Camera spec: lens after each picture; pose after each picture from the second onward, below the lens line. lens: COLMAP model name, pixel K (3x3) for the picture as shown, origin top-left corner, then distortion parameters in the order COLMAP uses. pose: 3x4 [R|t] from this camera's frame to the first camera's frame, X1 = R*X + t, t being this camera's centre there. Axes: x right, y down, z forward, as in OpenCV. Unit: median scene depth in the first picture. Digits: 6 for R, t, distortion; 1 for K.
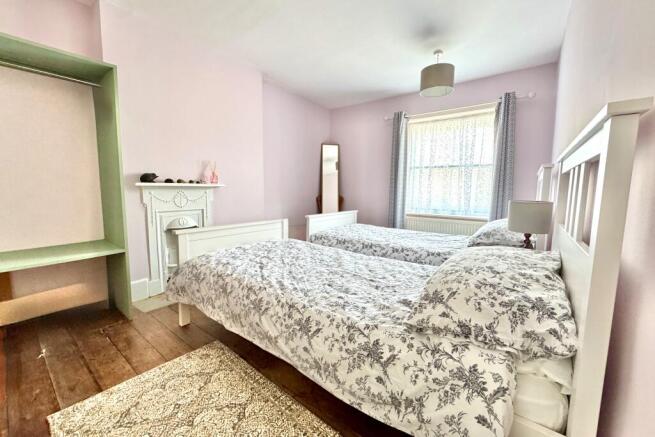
lens RADIAL K [[264.2, 0, 327.5], [0, 264.2, 218.5], [0, 0, 1]] dist [0.001315, 0.000087]
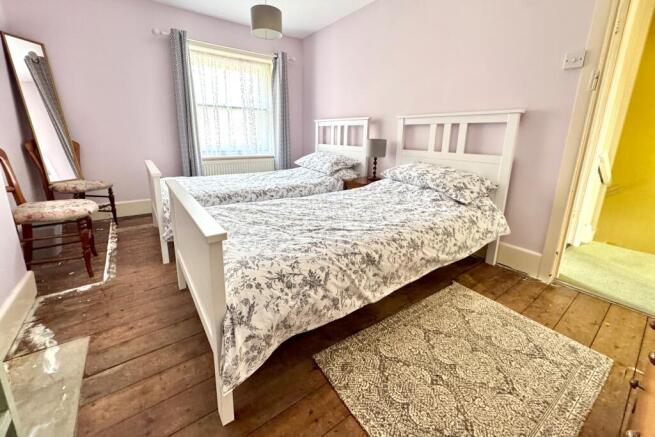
lens RADIAL K [[266.1, 0, 327.7], [0, 266.1, 194.4], [0, 0, 1]] dist [0.000158, 0.000069]
pose [[0.270967, -0.220842, 0.936913, -0.702603], [0.095325, 0.974698, 0.202179, -0.062965], [-0.957857, 0.034527, 0.285163, 0.548370]]
